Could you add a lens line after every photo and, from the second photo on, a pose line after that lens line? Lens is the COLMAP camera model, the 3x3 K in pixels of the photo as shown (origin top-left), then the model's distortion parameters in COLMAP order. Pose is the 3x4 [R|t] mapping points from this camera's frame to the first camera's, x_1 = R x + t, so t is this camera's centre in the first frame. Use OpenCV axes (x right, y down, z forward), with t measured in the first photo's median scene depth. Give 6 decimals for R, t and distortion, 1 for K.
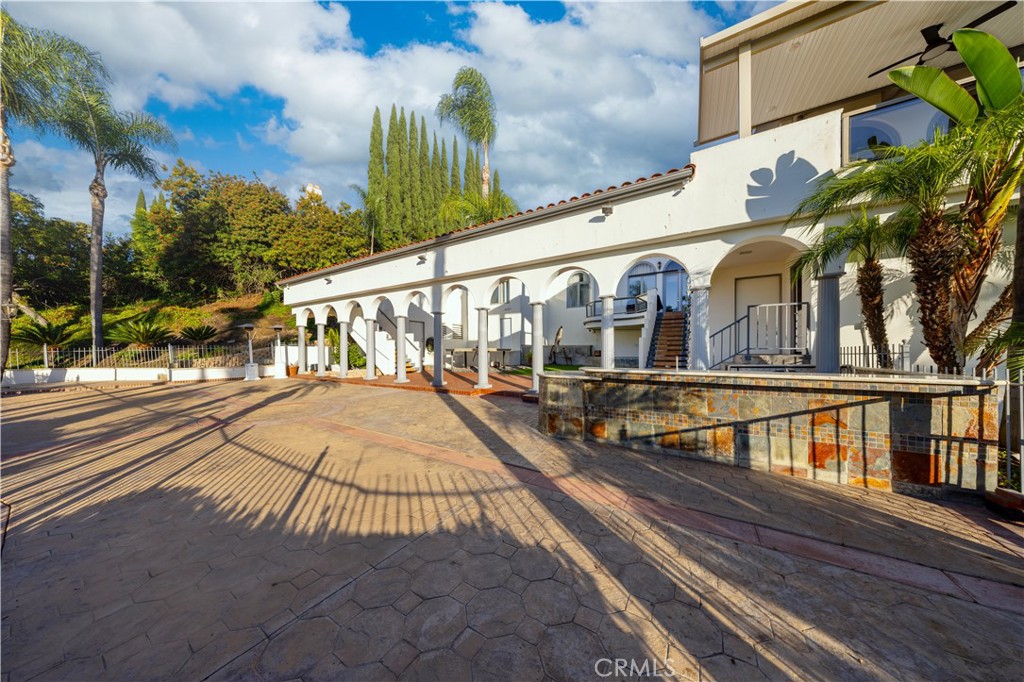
lens RADIAL K [[301.5, 0, 515.8], [0, 301.5, 349.4], [0, 0, 1]] dist [-0.005065, -0.000250]
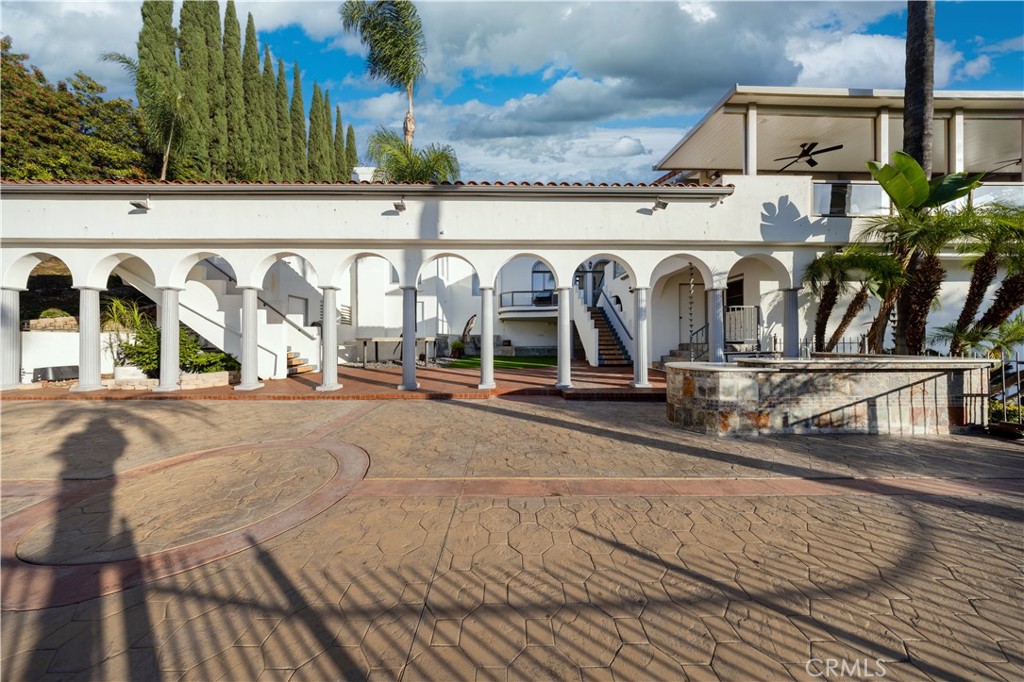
lens RADIAL K [[295.6, 0, 517.0], [0, 295.6, 333.2], [0, 0, 1]] dist [-0.006728, 0.000463]
pose [[0.844386, 0.014002, 0.535553, -0.783353], [-0.004180, 0.999800, -0.019548, -0.000361], [-0.535720, 0.014268, 0.844275, 0.503194]]
